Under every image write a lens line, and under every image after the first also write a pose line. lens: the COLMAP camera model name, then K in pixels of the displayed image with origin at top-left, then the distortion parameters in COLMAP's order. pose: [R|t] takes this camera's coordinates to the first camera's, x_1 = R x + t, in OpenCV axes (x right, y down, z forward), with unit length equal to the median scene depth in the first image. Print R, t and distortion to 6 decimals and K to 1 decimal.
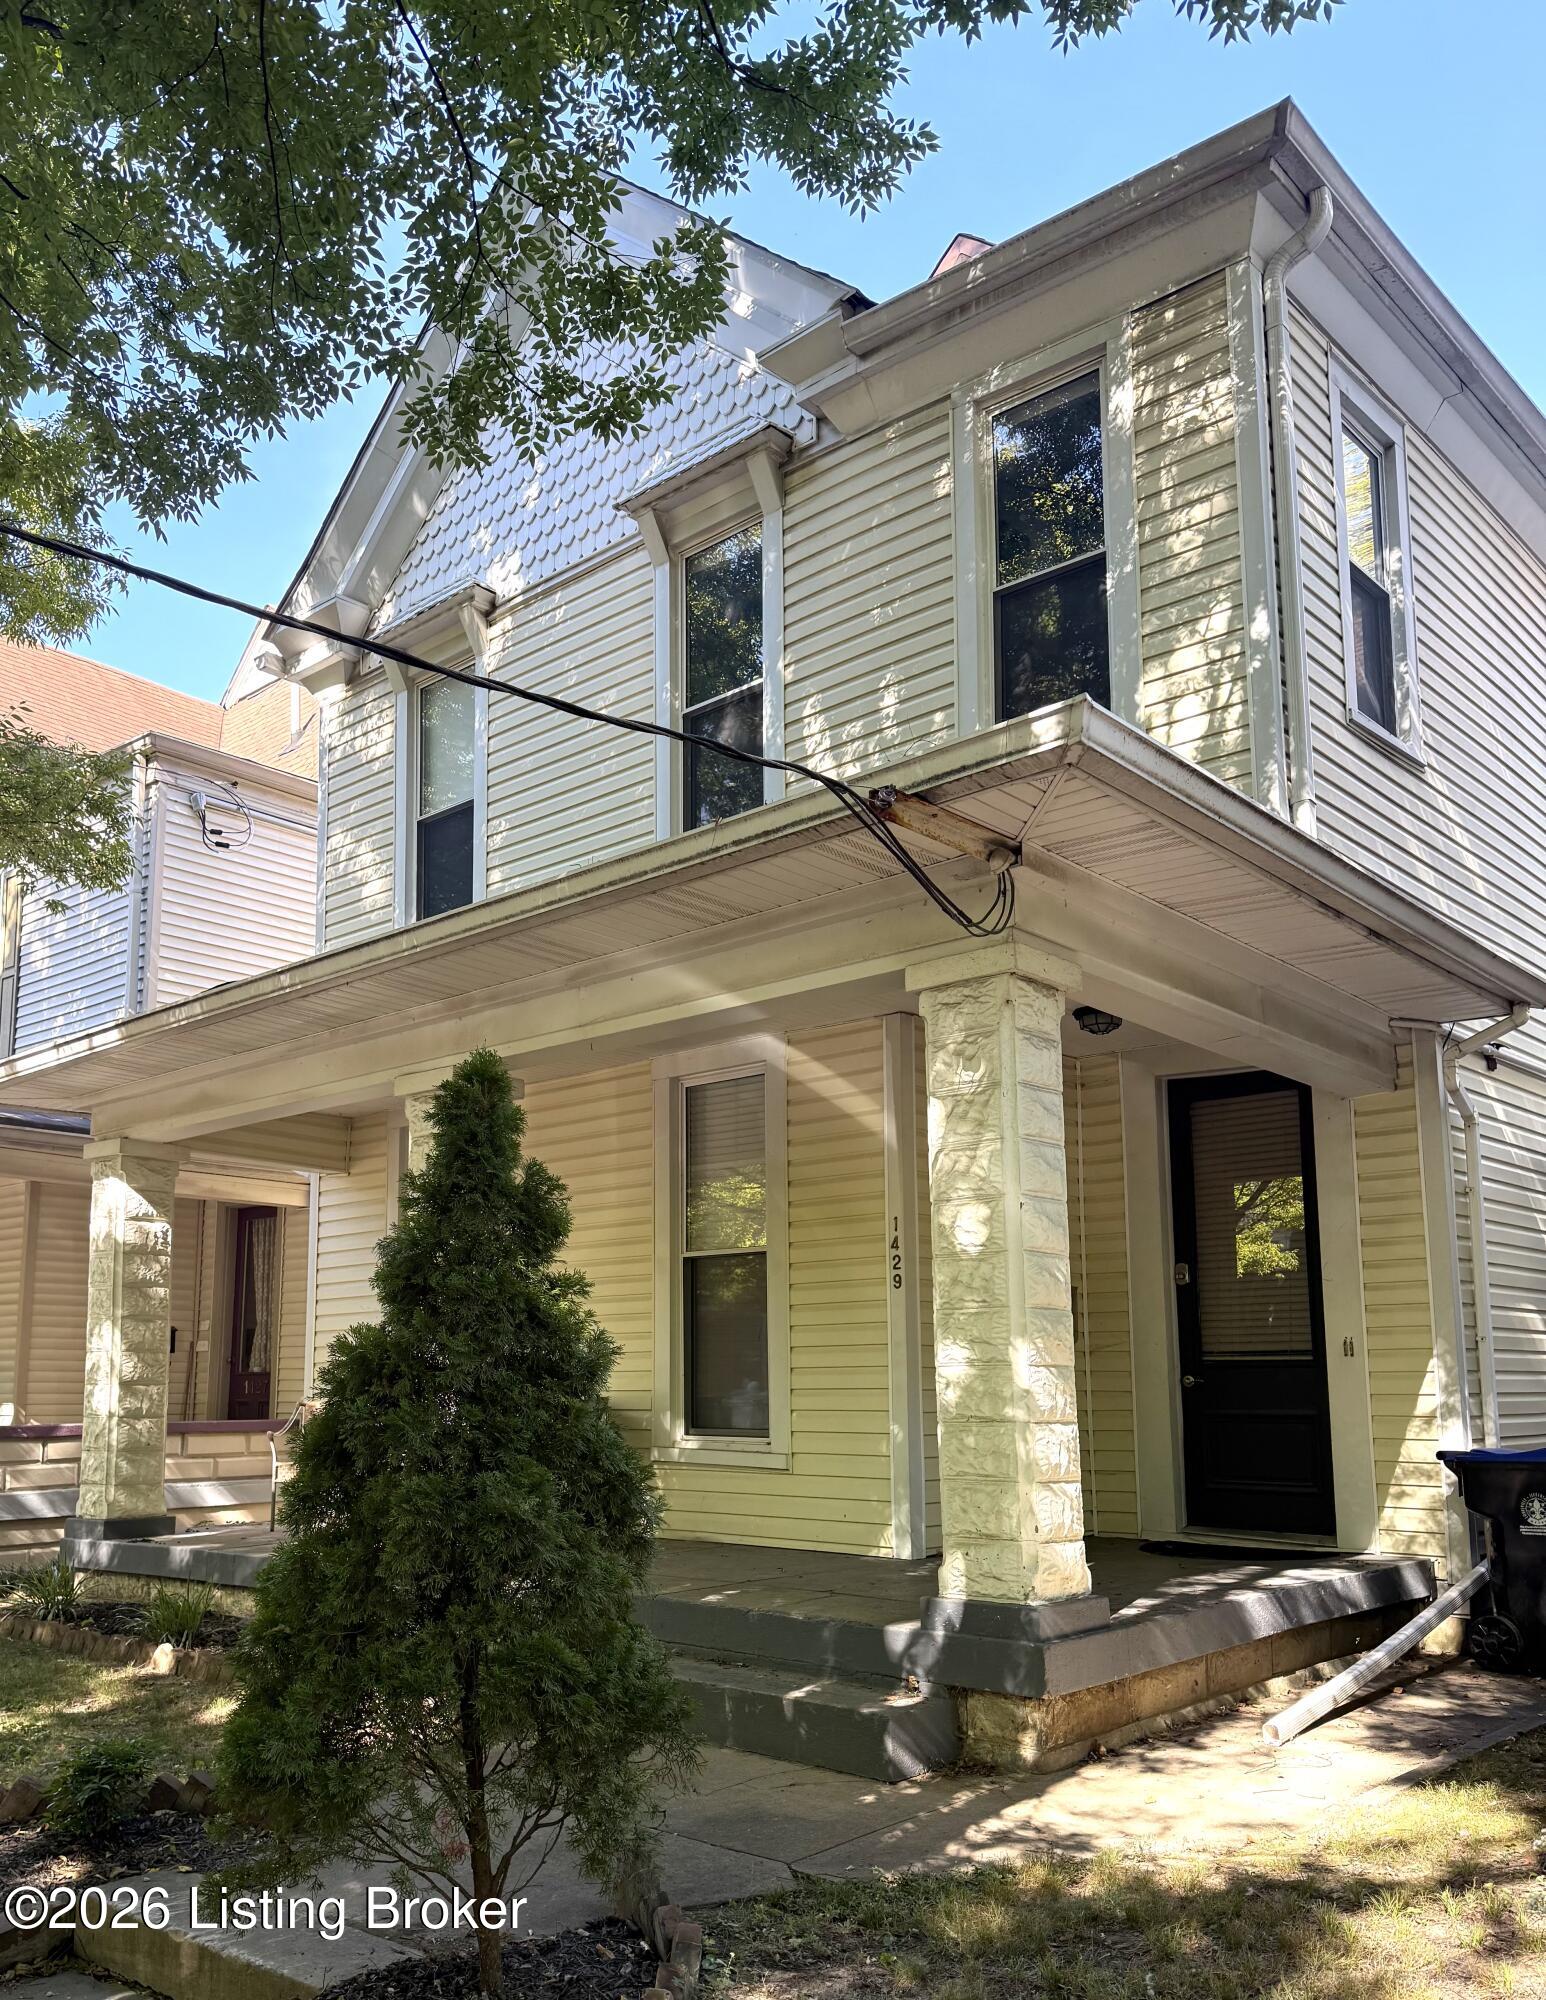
lens RADIAL K [[1687.6, 0, 764.3], [0, 1687.6, 1182.5], [0, 0, 1]] dist [-0.001830, -0.003040]
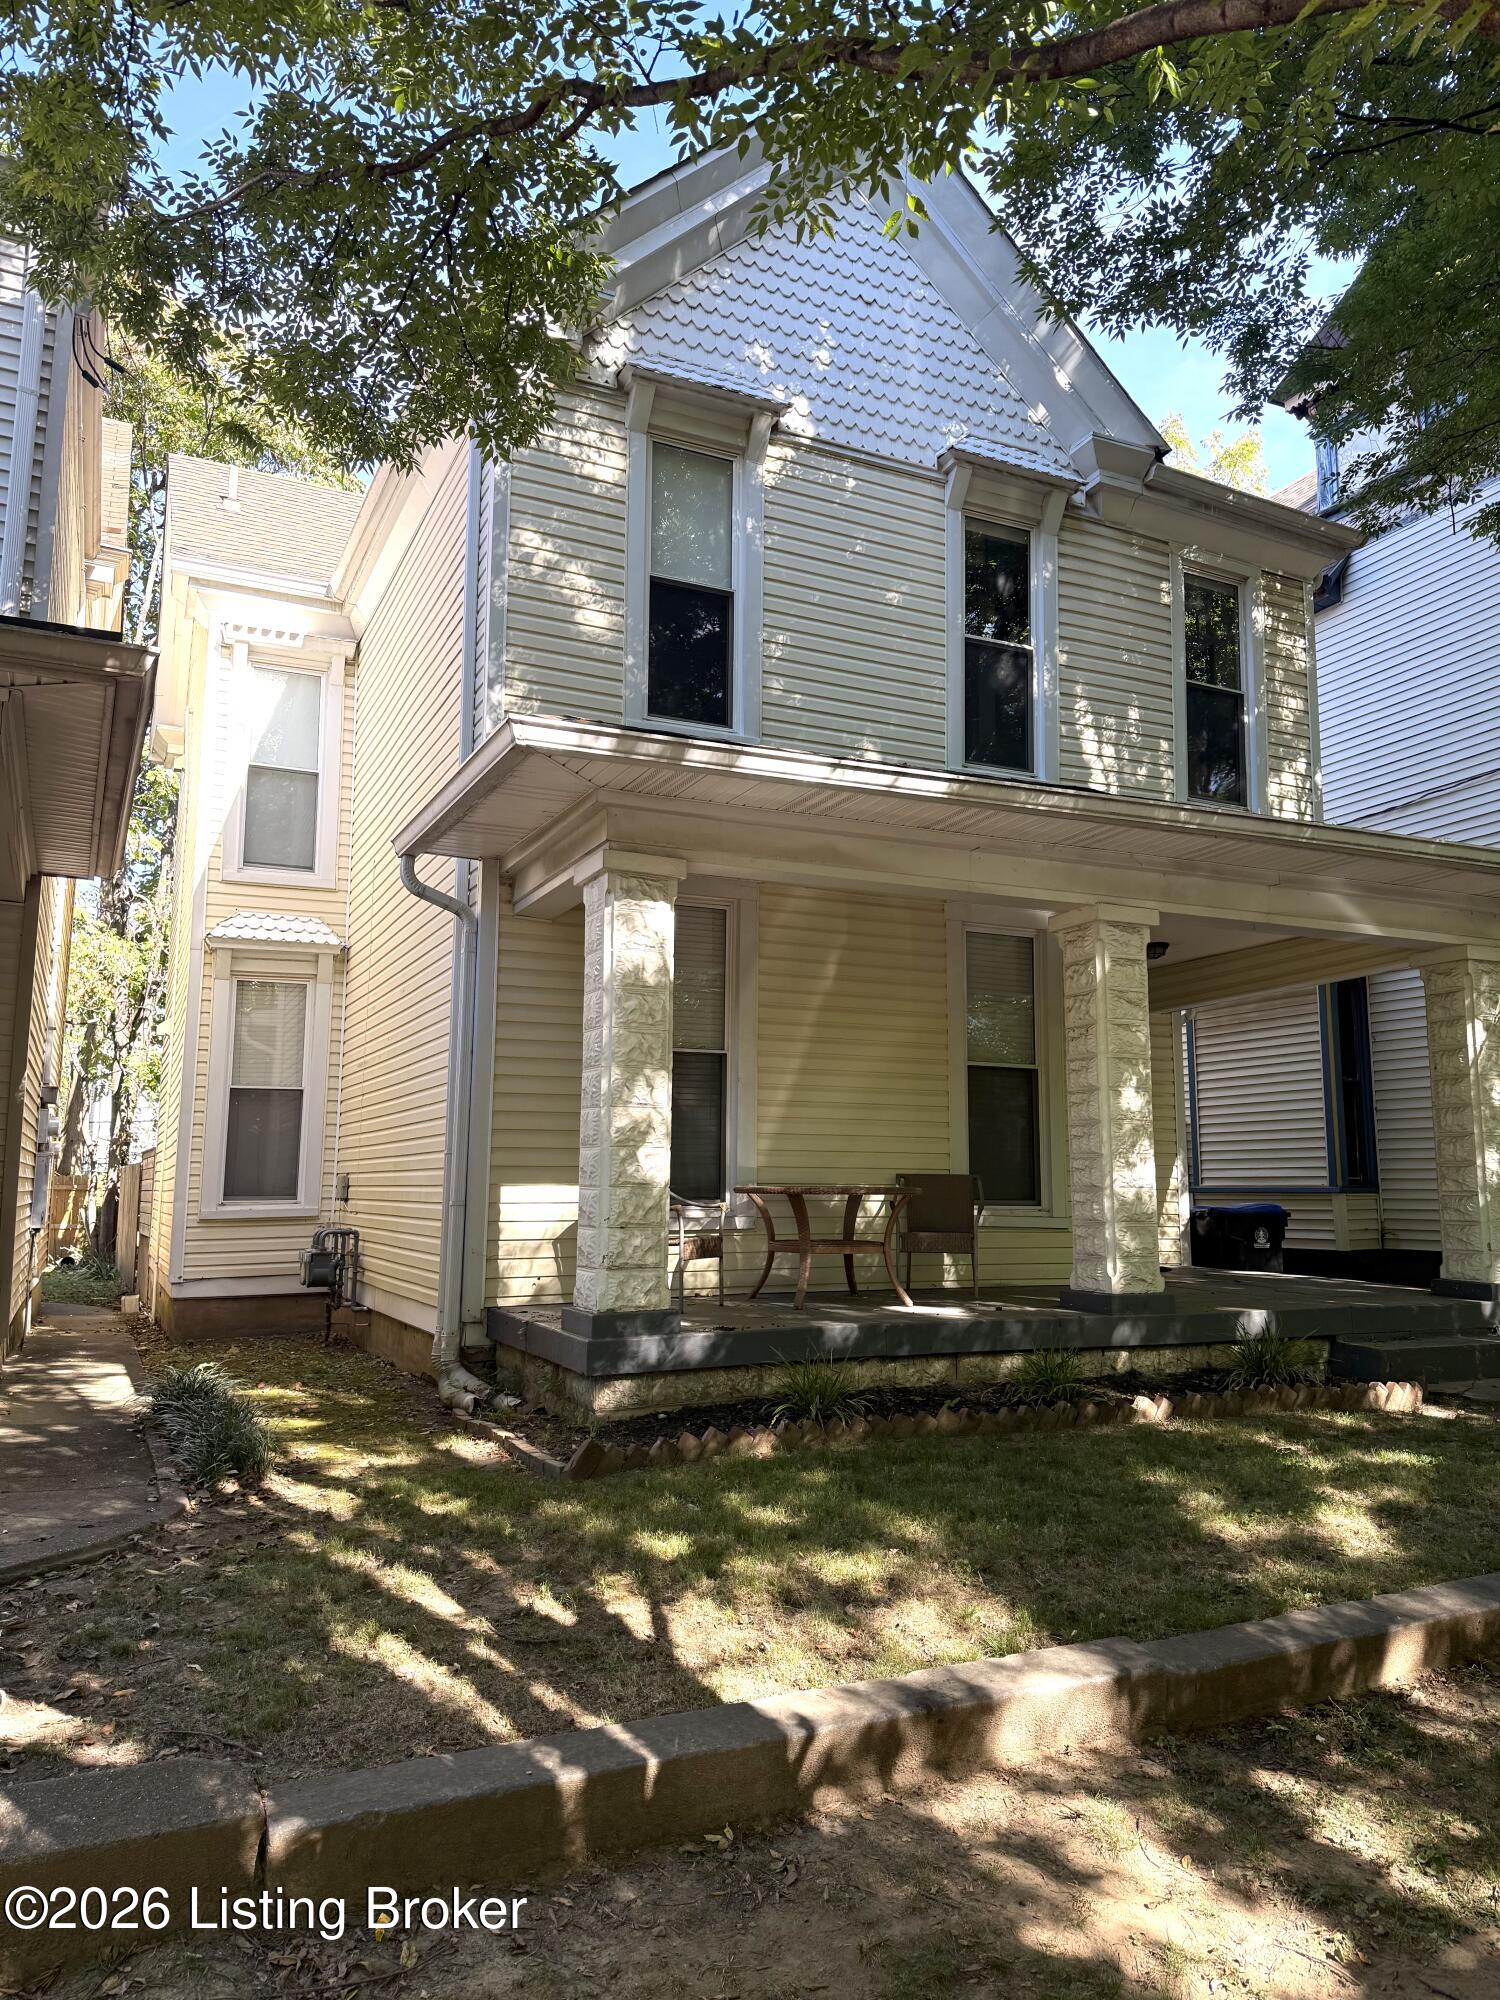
lens RADIAL K [[1391.9, 0, 751.8], [0, 1391.9, 993.7], [0, 0, 1]] dist [-0.002044, -0.005918]
pose [[0.374125, 0.128732, 0.918400, -1.166360], [-0.126402, 0.988155, -0.087017, 0.112096], [-0.918723, -0.083532, 0.385966, 0.813393]]
